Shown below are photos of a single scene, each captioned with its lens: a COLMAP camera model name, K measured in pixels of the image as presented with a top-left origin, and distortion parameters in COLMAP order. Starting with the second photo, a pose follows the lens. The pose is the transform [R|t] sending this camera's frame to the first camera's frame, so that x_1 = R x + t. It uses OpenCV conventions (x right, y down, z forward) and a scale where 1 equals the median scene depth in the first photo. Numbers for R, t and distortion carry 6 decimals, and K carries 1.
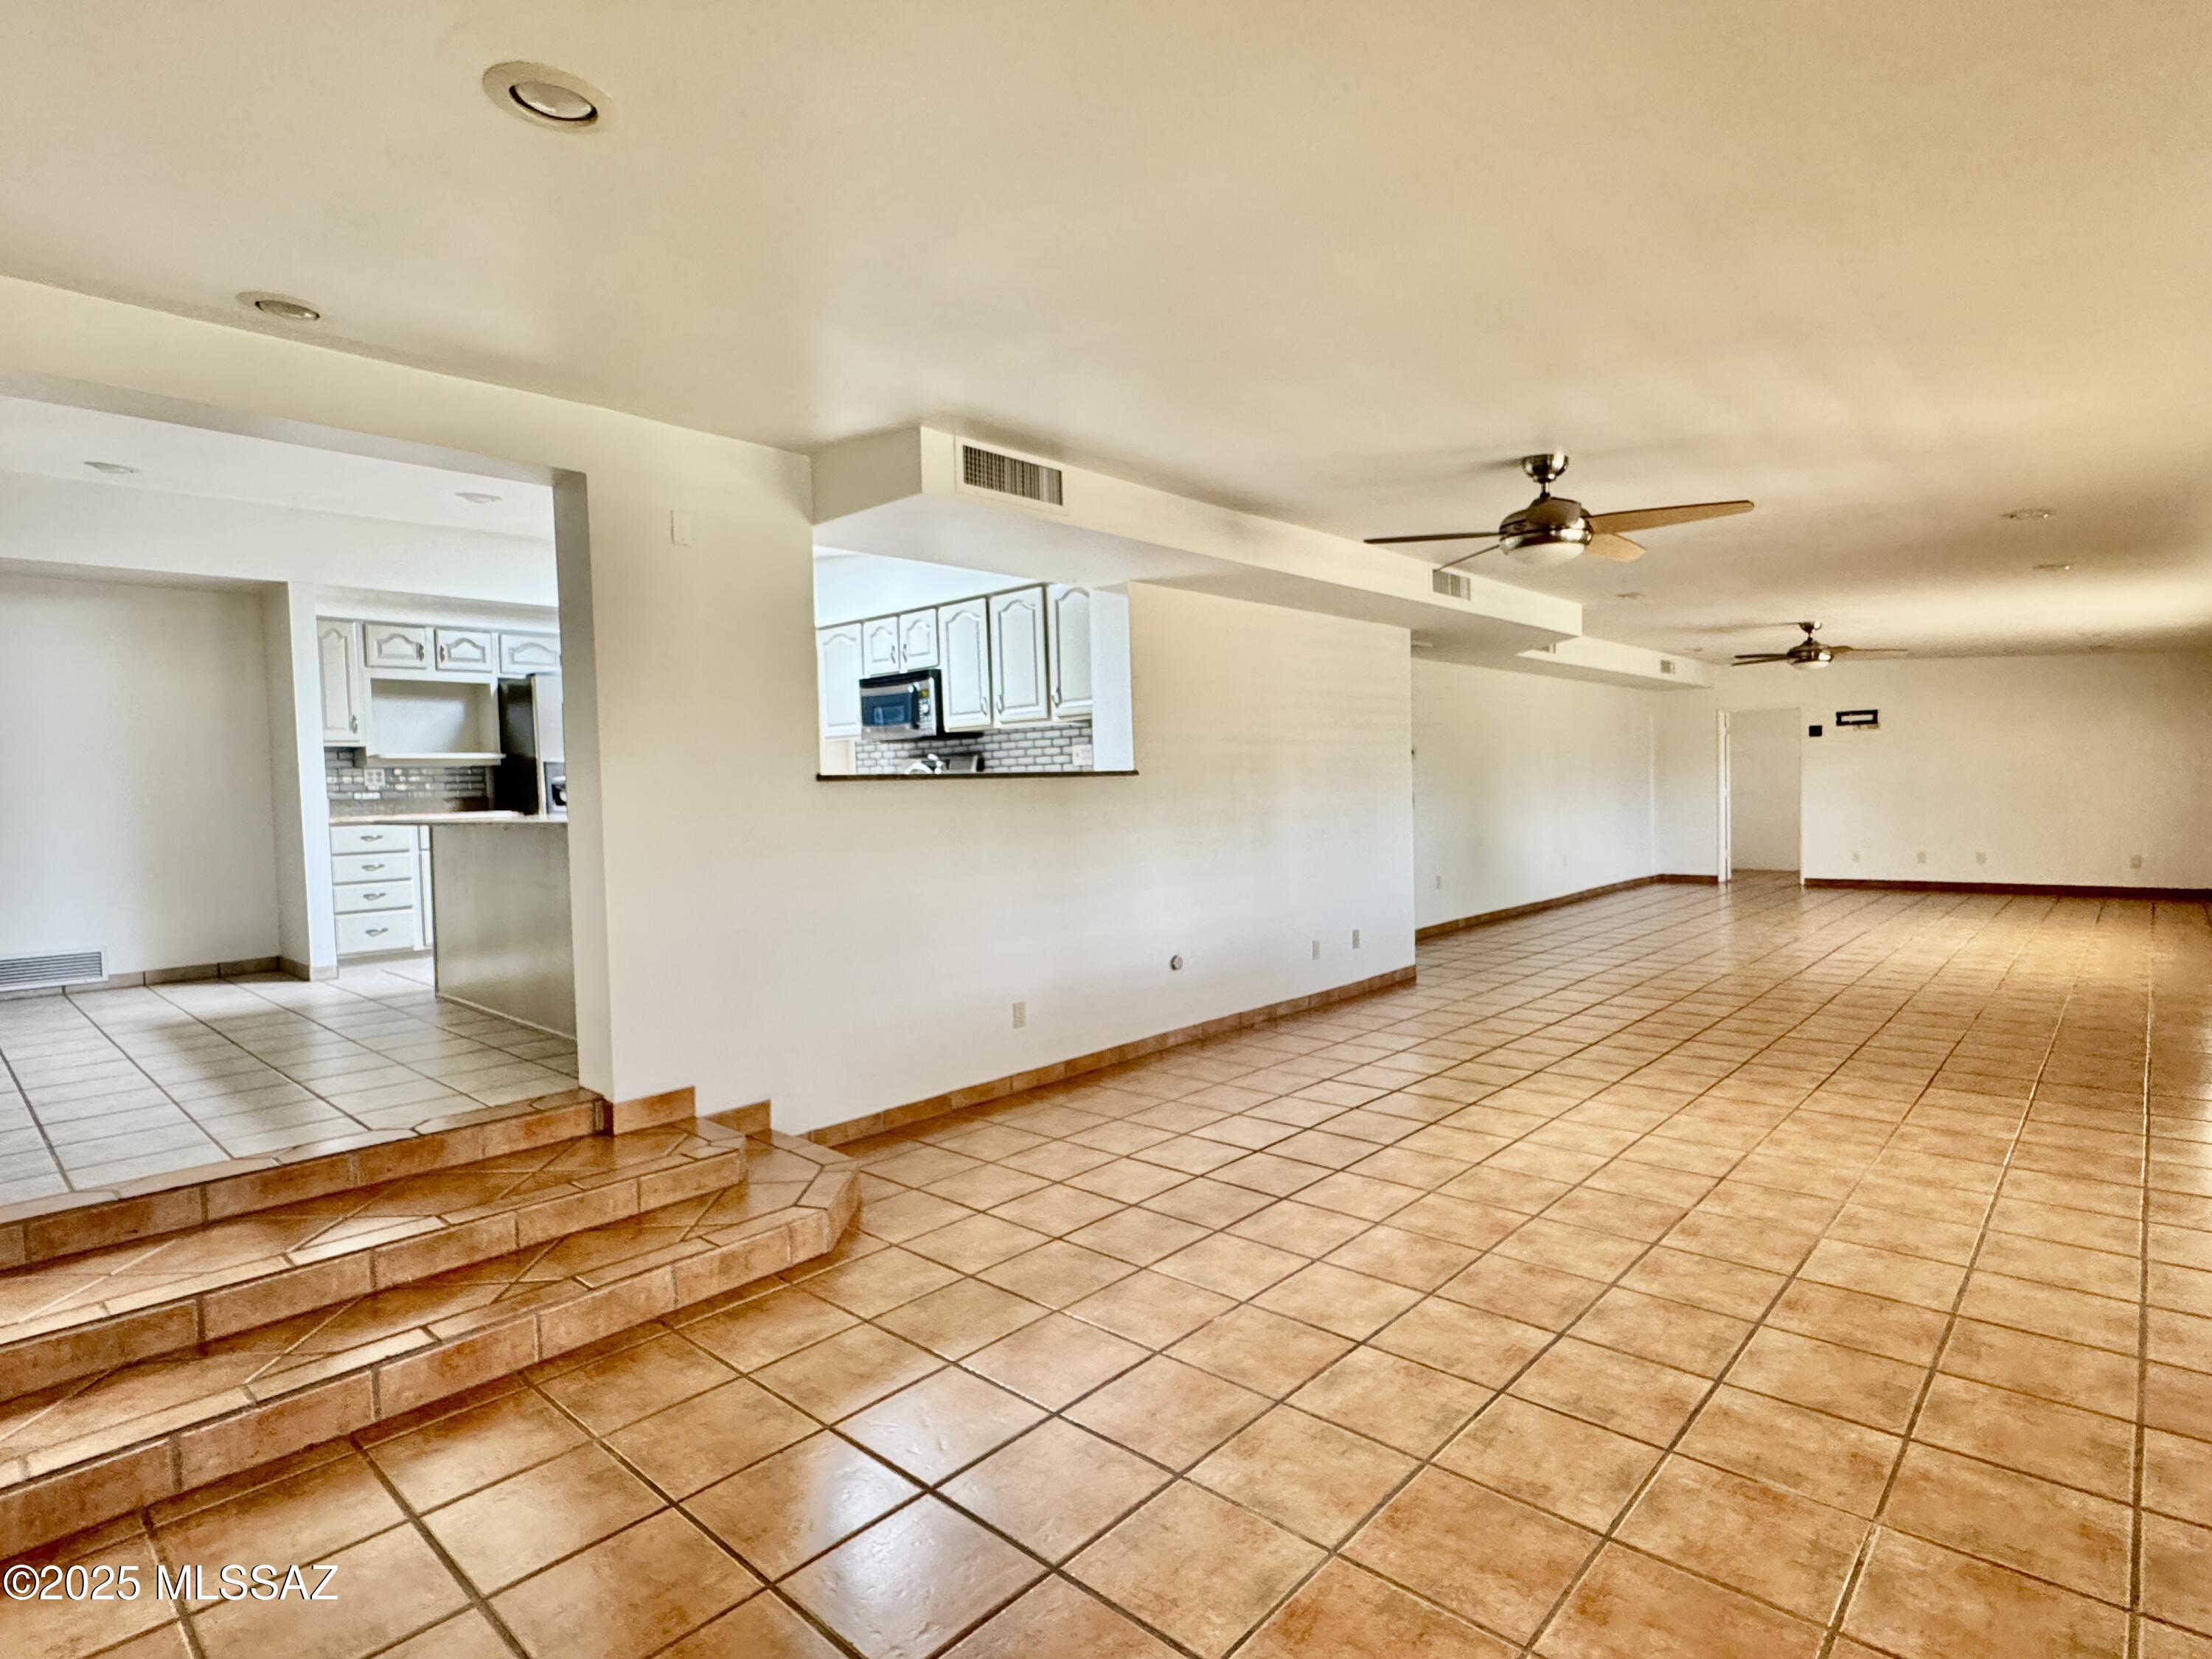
lens RADIAL K [[1139.9, 0, 1106.0], [0, 1139.9, 829.5], [0, 0, 1]] dist [-0.013105, 0.000072]
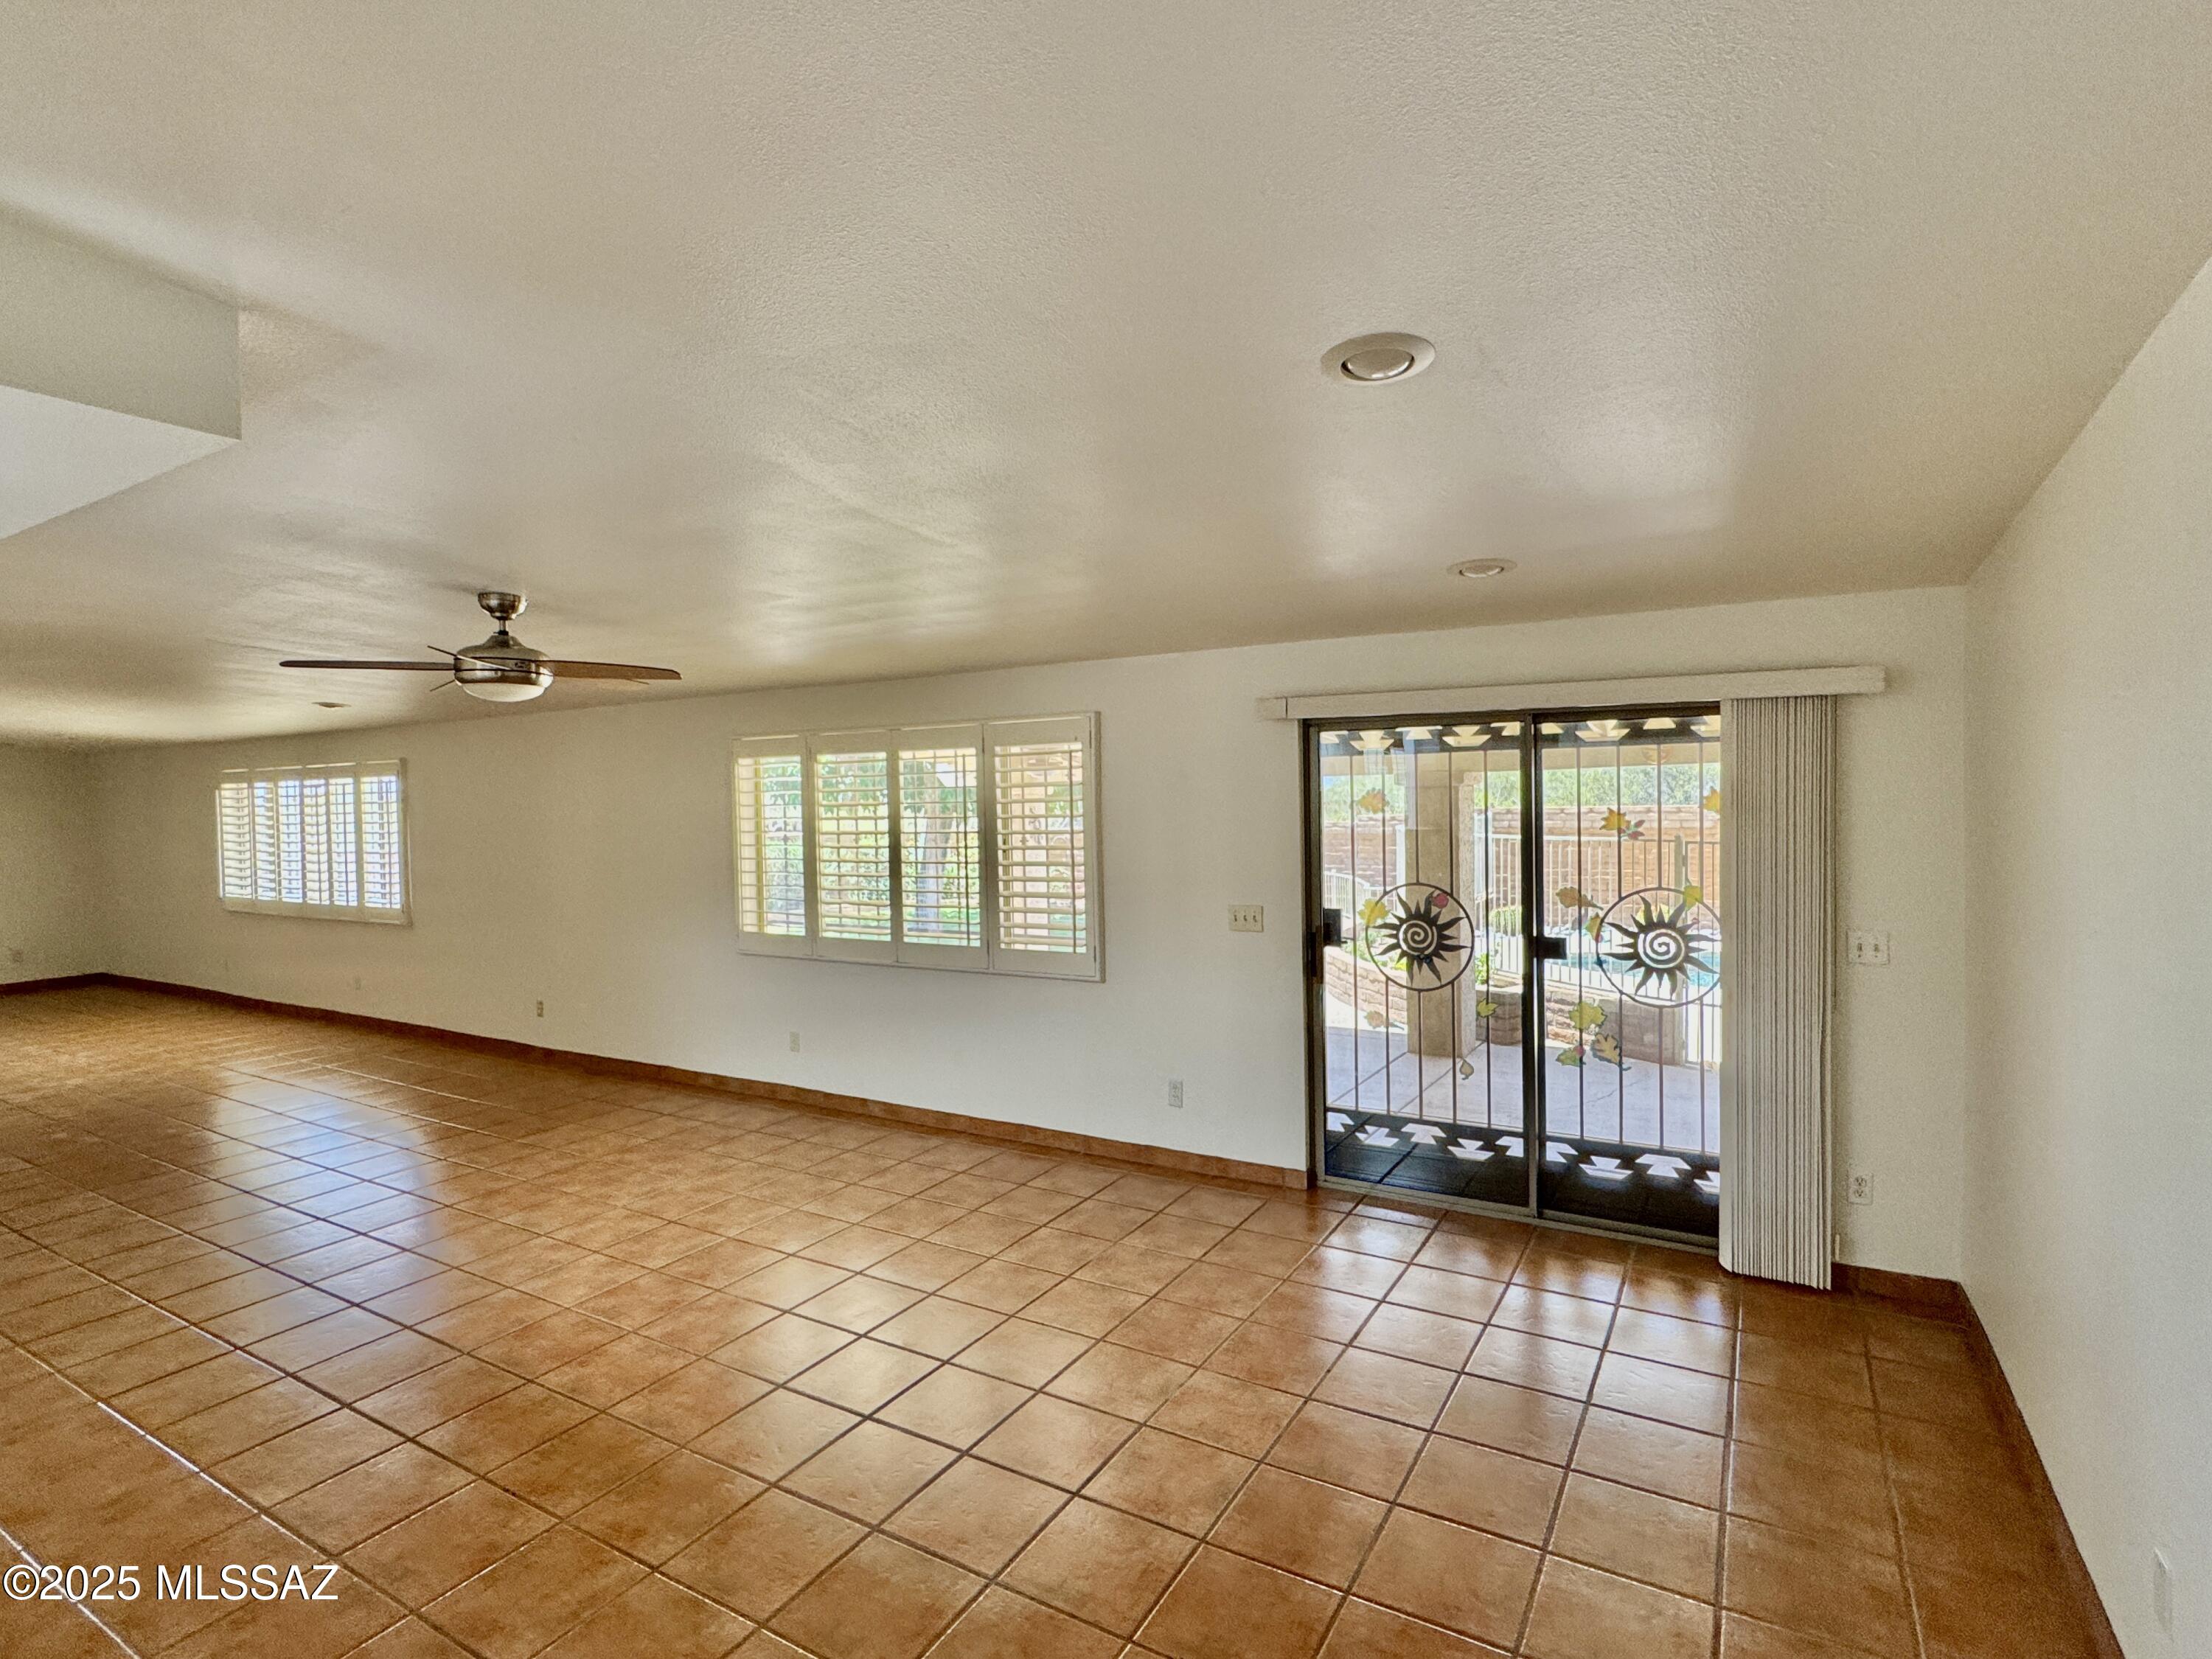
lens RADIAL K [[1117.6, 0, 1106.0], [0, 1117.6, 829.5], [0, 0, 1]] dist [-0.002357, -0.000340]
pose [[-0.202805, -0.000667, 0.979219, -0.757181], [0.062559, 0.997948, 0.013636, -0.109710], [-0.977219, 0.064024, -0.202347, 0.757527]]
